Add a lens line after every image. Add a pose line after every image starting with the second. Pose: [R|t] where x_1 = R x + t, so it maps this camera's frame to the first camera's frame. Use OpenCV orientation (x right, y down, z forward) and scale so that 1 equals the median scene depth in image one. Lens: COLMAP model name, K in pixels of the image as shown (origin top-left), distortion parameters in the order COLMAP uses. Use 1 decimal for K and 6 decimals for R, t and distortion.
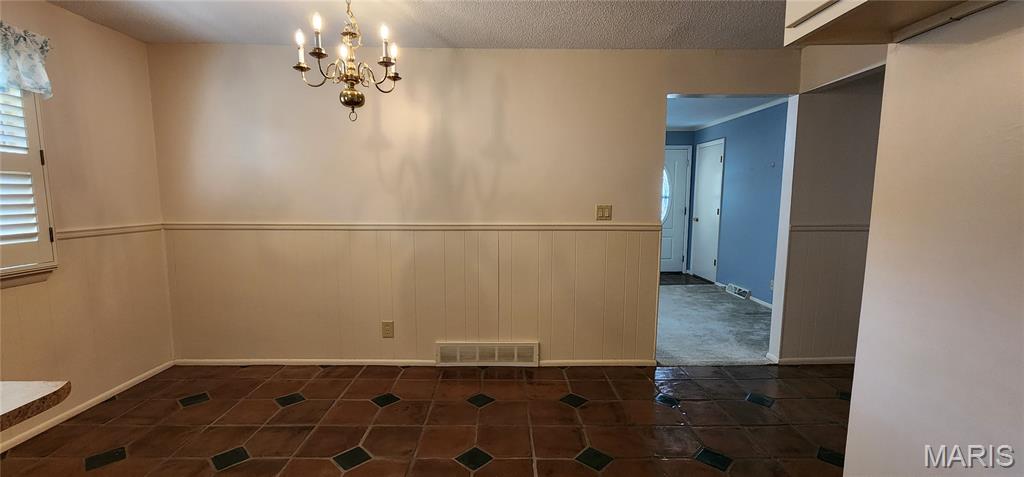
lens RADIAL K [[422.3, 0, 507.4], [0, 422.3, 241.8], [0, 0, 1]] dist [-0.002213, -0.000211]
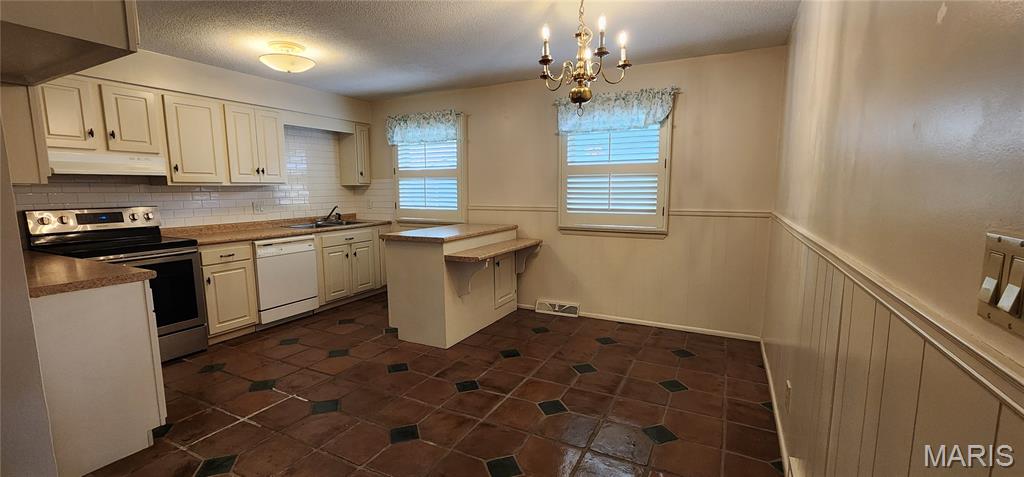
lens RADIAL K [[422.3, 0, 505.6], [0, 422.3, 238.1], [0, 0, 1]] dist [-0.002213, -0.000211]
pose [[-0.480613, 0.107438, -0.870327, 0.593053], [-0.088829, 0.981397, 0.170202, -0.130343], [0.872422, 0.159112, -0.462129, 1.168305]]
